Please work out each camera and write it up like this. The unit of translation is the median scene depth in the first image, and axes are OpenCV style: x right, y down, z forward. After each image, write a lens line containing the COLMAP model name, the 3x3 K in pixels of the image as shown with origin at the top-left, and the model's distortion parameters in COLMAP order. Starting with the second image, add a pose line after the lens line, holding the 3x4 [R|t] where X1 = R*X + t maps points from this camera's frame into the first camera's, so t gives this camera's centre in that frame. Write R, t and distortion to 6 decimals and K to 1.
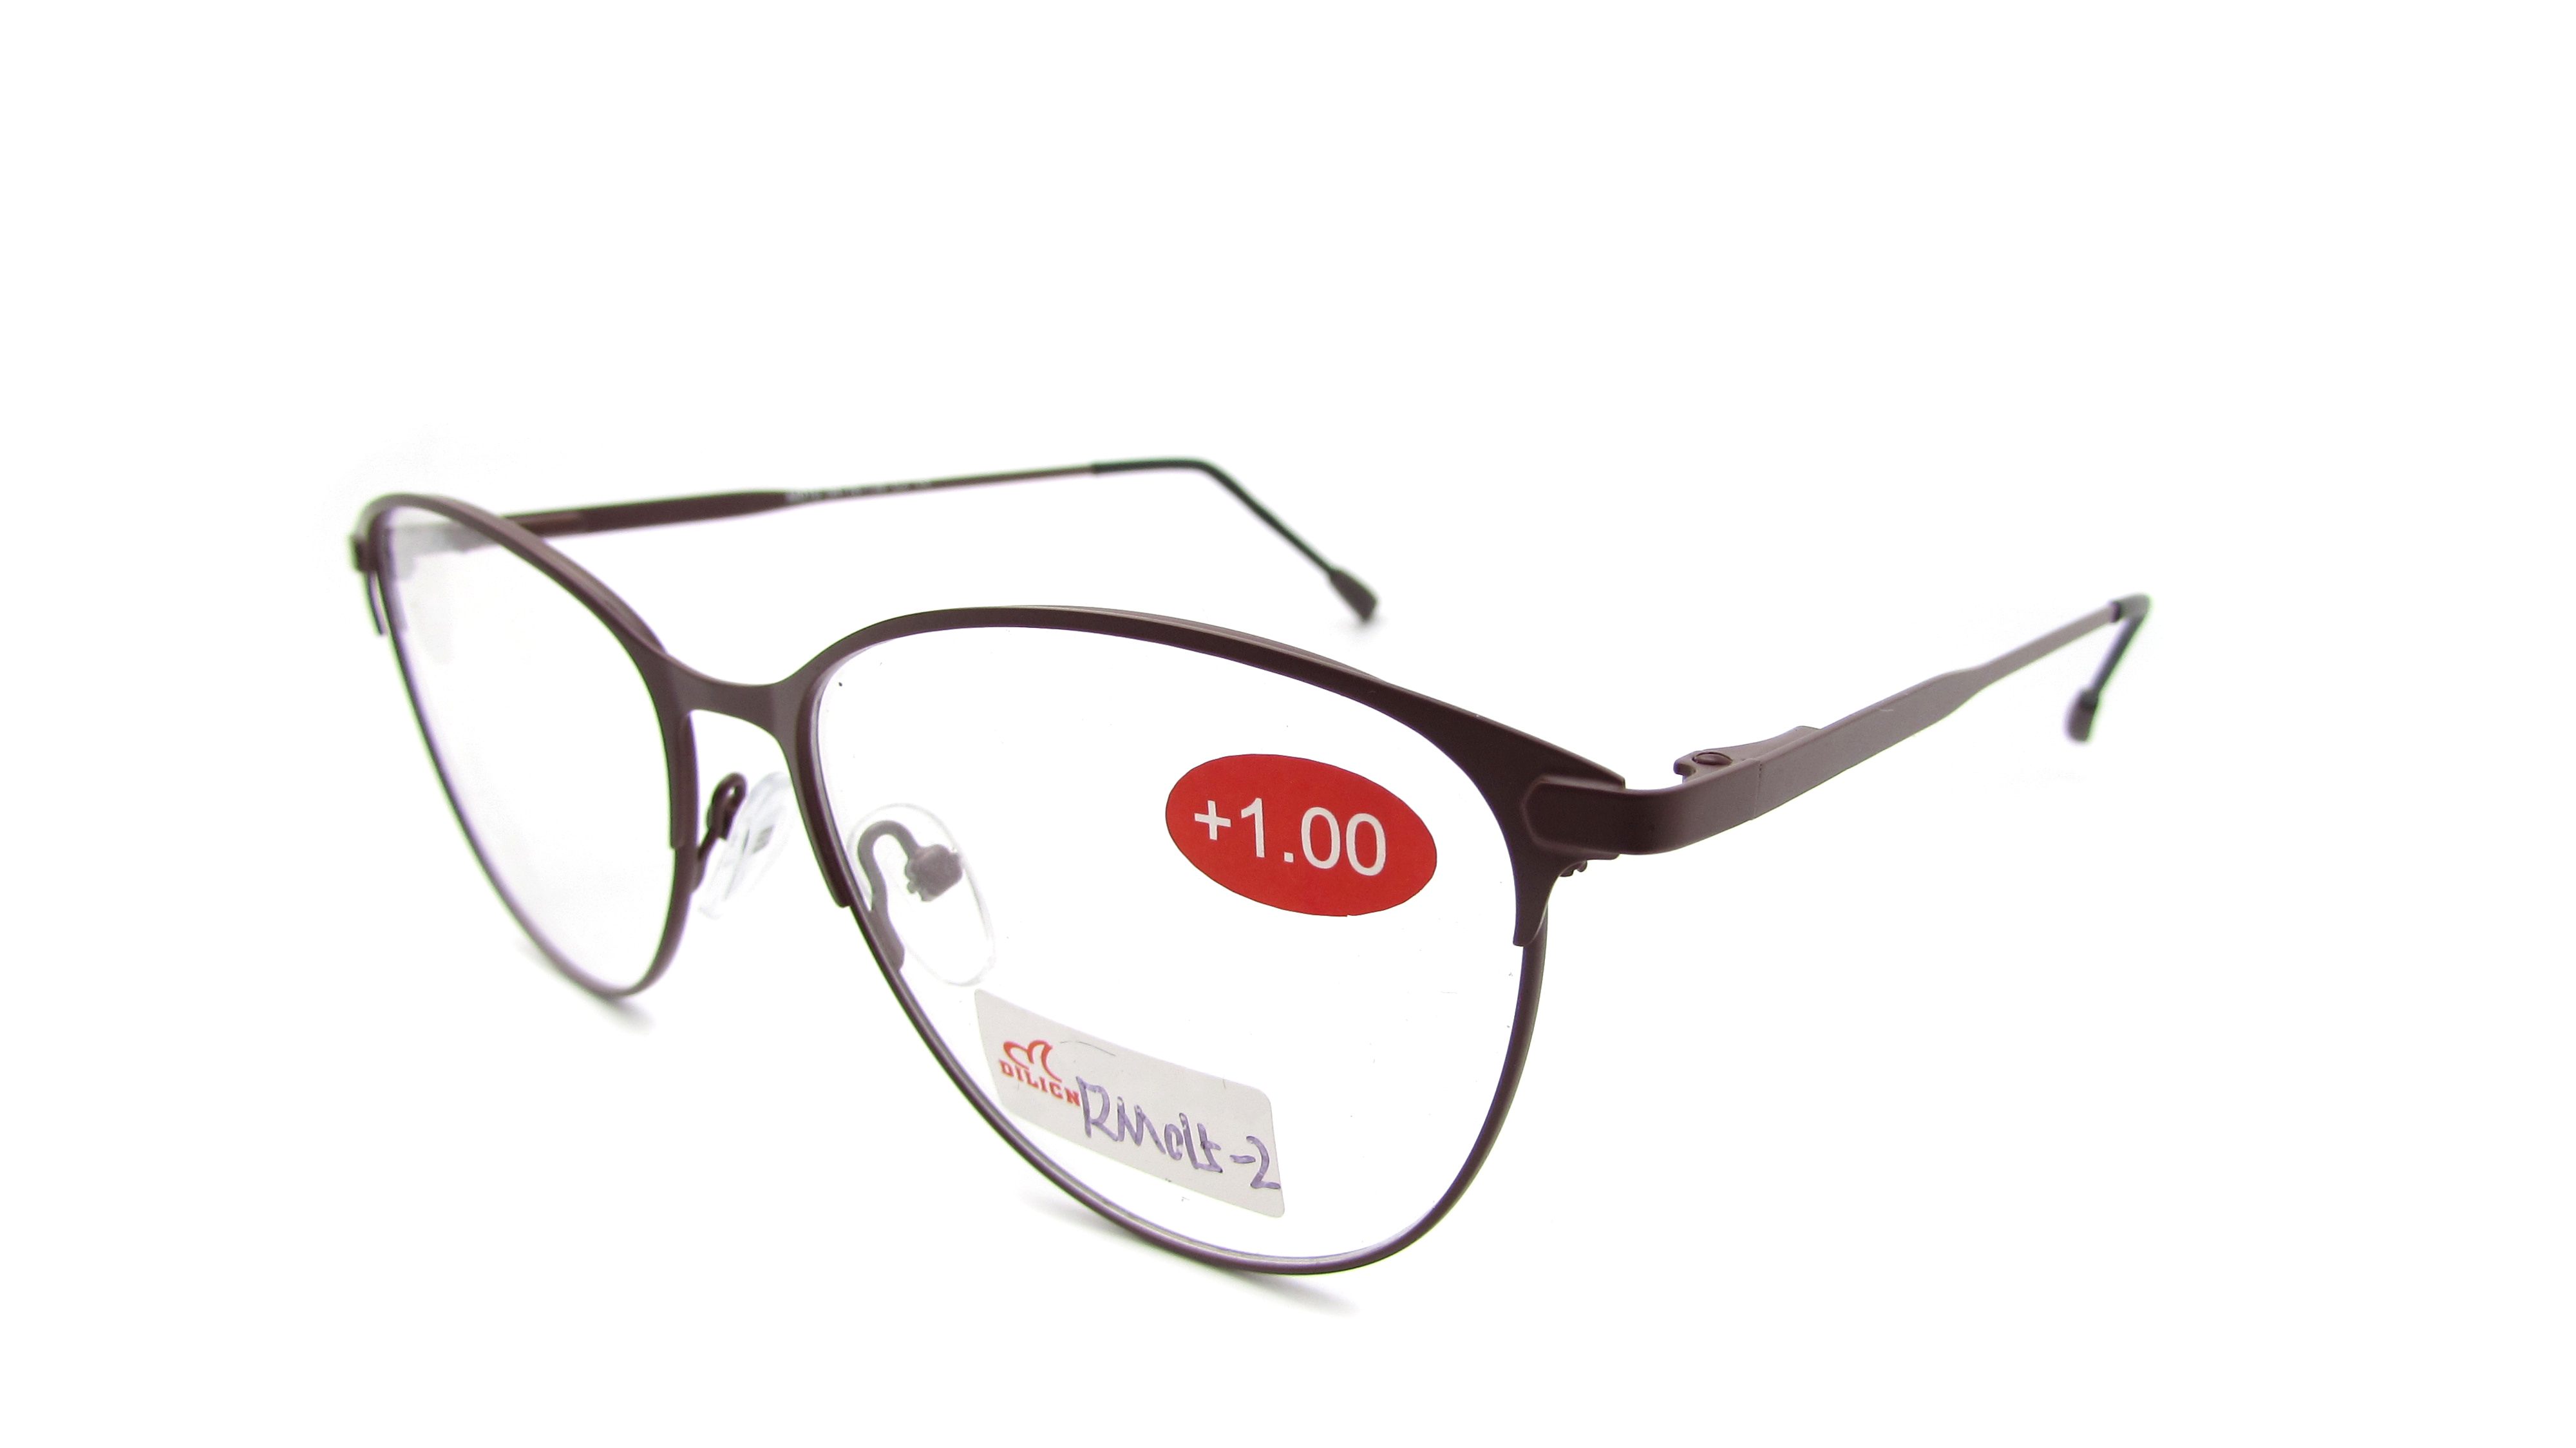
lens RADIAL K [[1803.5, 0, 1279.3], [0, 1803.5, 722.8], [0, 0, 1]] dist [-0.011475, 0.001495]
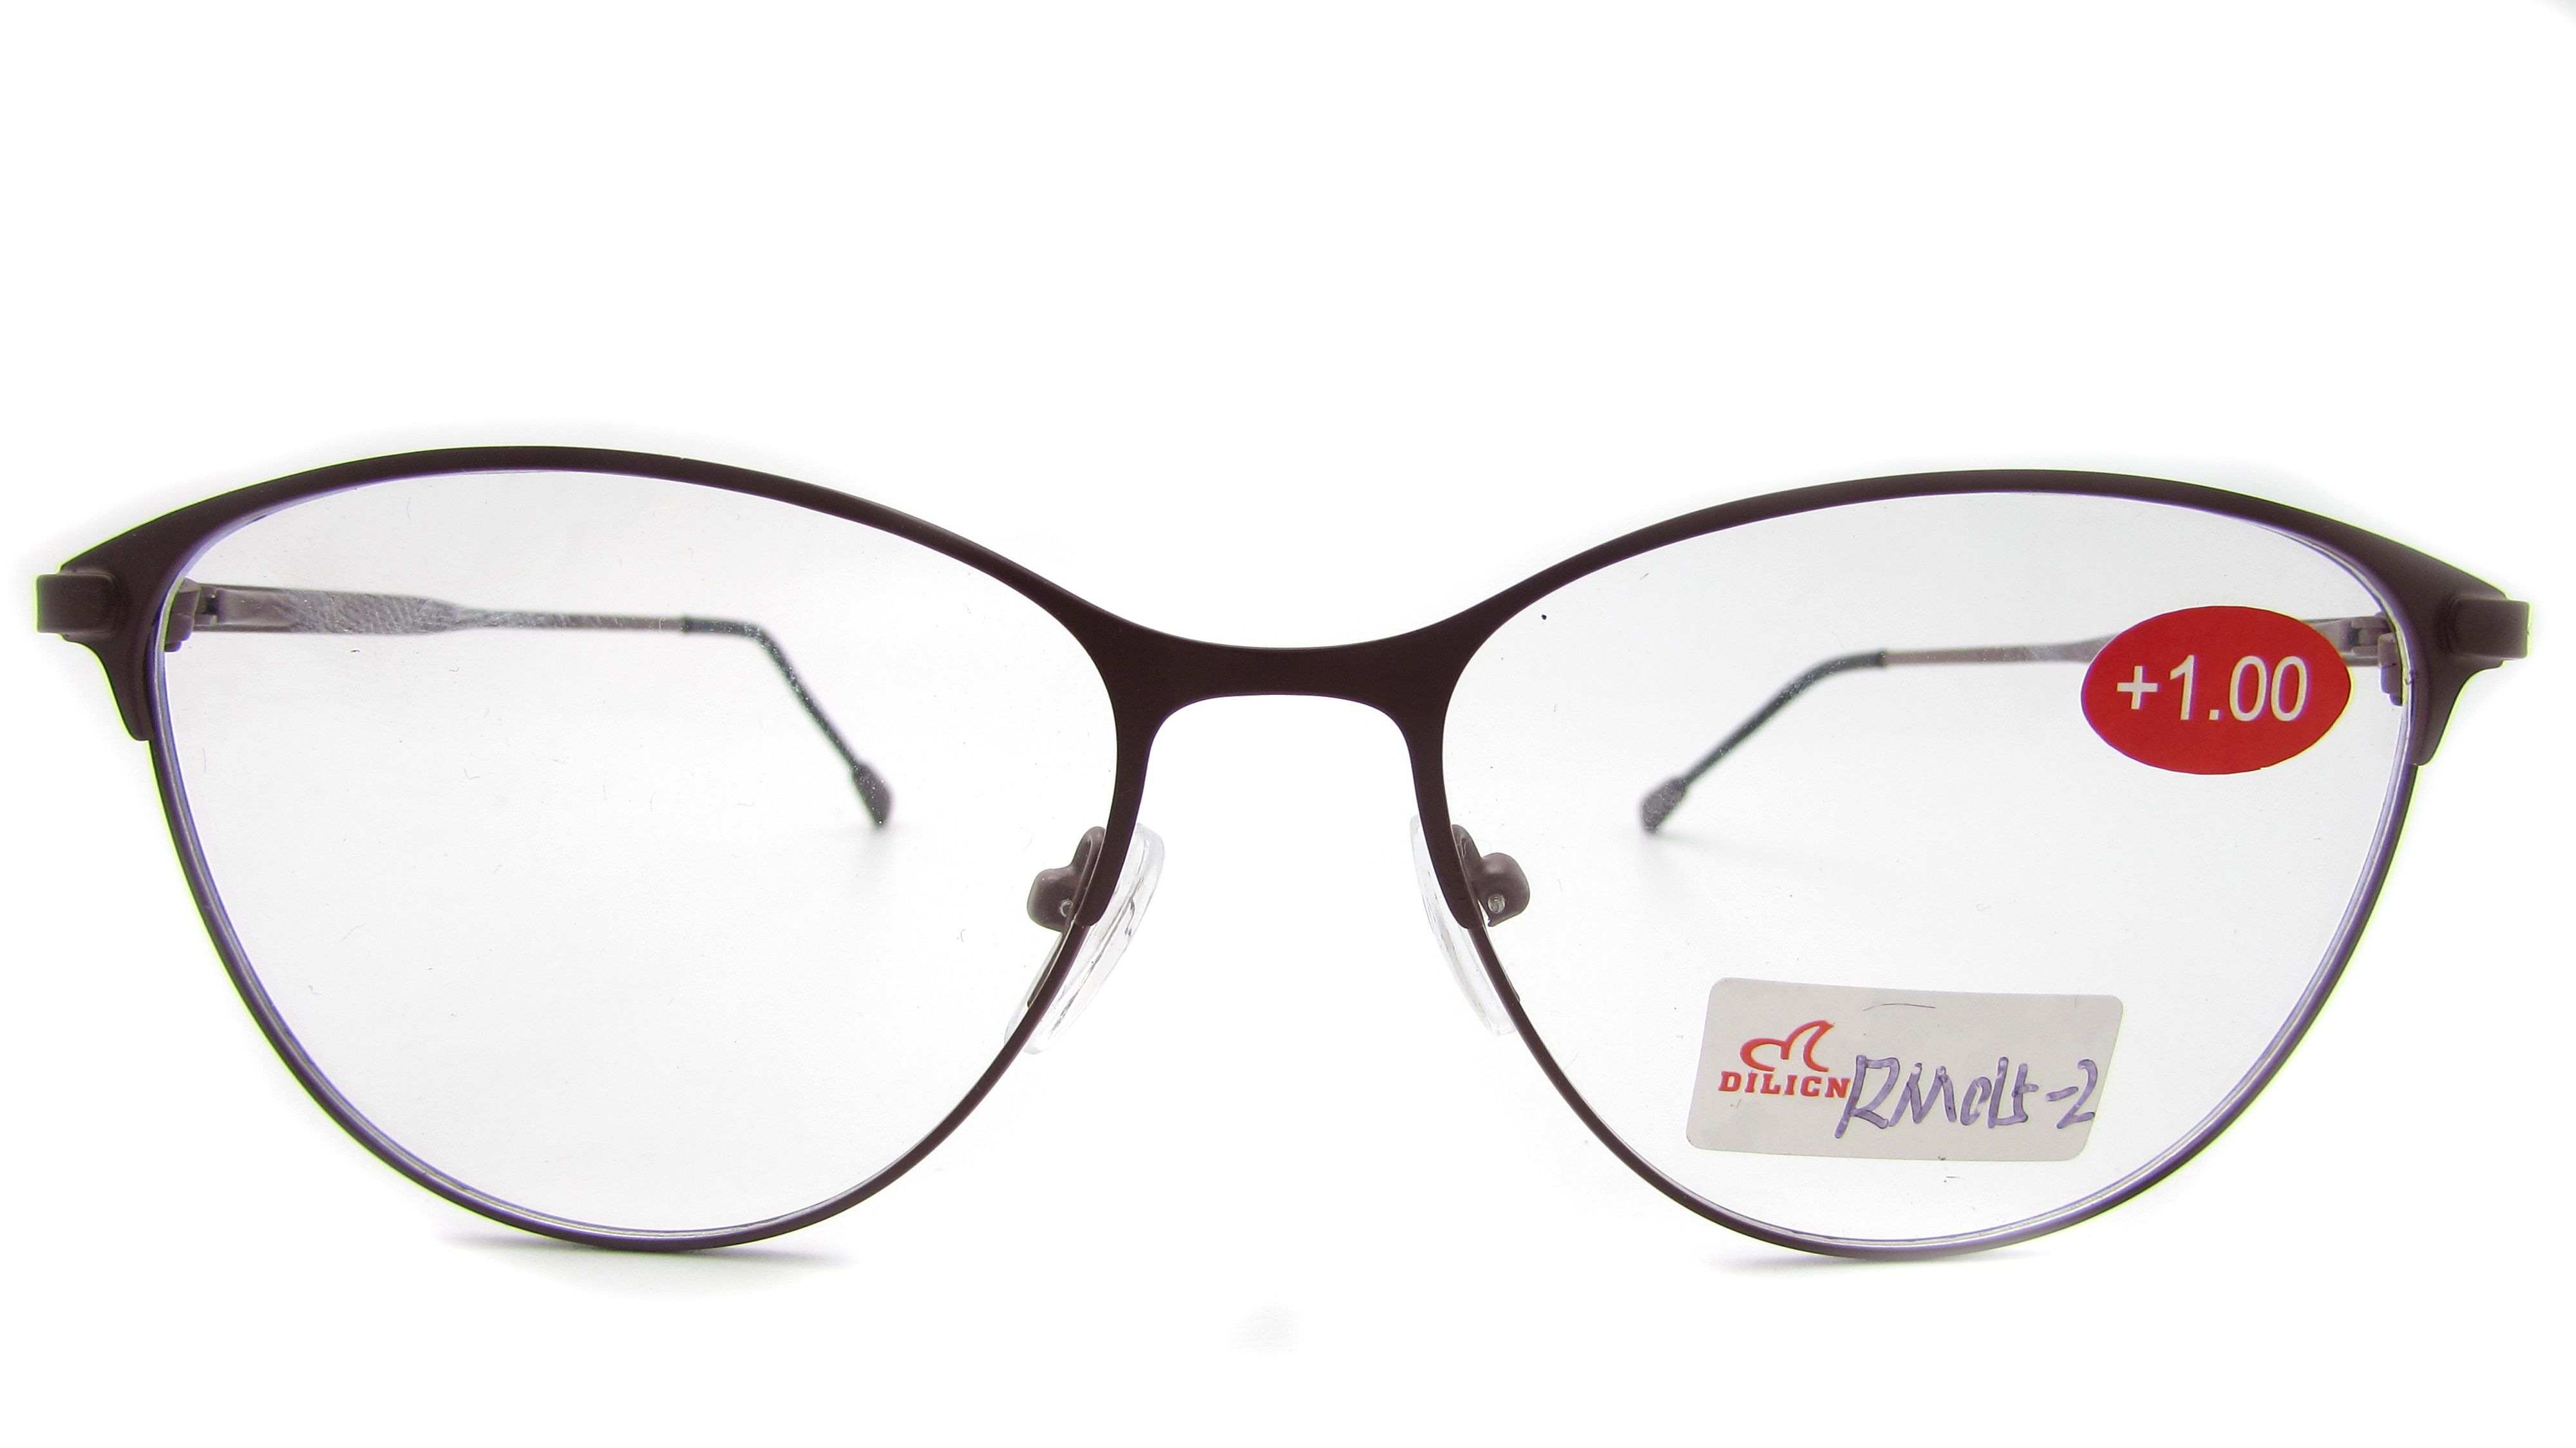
lens RADIAL K [[1803.5, 0, 1283.1], [0, 1803.5, 724.7], [0, 0, 1]] dist [-0.011475, 0.001495]
pose [[0.768349, -0.019191, 0.639744, -0.930351], [0.146825, 0.978179, -0.146997, 0.137083], [-0.622963, 0.206875, 0.754400, 0.525976]]
